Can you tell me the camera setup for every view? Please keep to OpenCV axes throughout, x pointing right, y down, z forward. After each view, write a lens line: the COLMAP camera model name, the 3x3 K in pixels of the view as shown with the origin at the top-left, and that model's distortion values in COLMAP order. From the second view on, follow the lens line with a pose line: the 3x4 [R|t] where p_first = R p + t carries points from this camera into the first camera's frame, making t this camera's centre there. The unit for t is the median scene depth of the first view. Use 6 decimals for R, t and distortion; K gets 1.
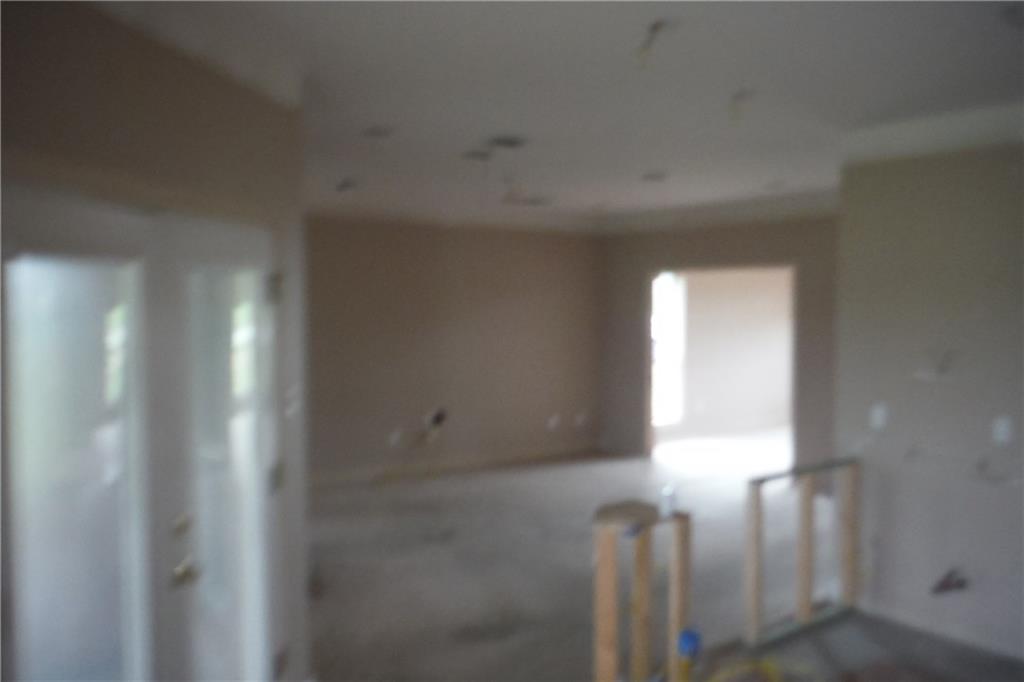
lens RADIAL K [[878.5, 0, 513.3], [0, 878.5, 326.4], [0, 0, 1]] dist [-0.035217, 0.010862]
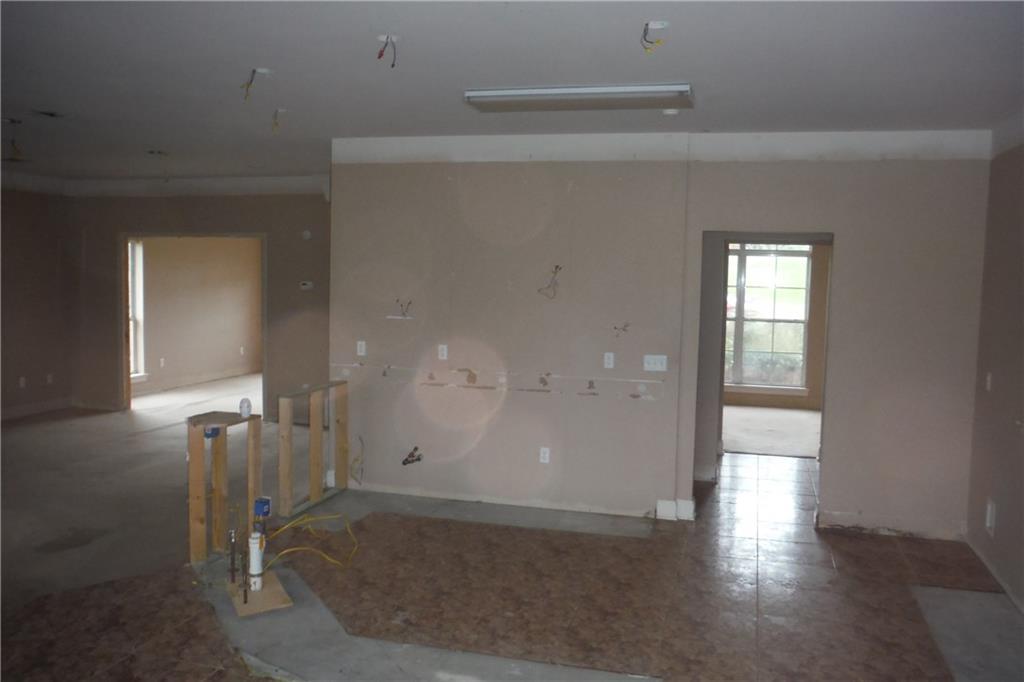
lens RADIAL K [[878.5, 0, 513.3], [0, 878.5, 326.4], [0, 0, 1]] dist [-0.035217, 0.010862]
pose [[0.790683, -0.022456, 0.611813, -0.235522], [0.000466, 0.999349, 0.036079, 0.018313], [-0.612225, -0.028242, 0.790179, -0.240827]]
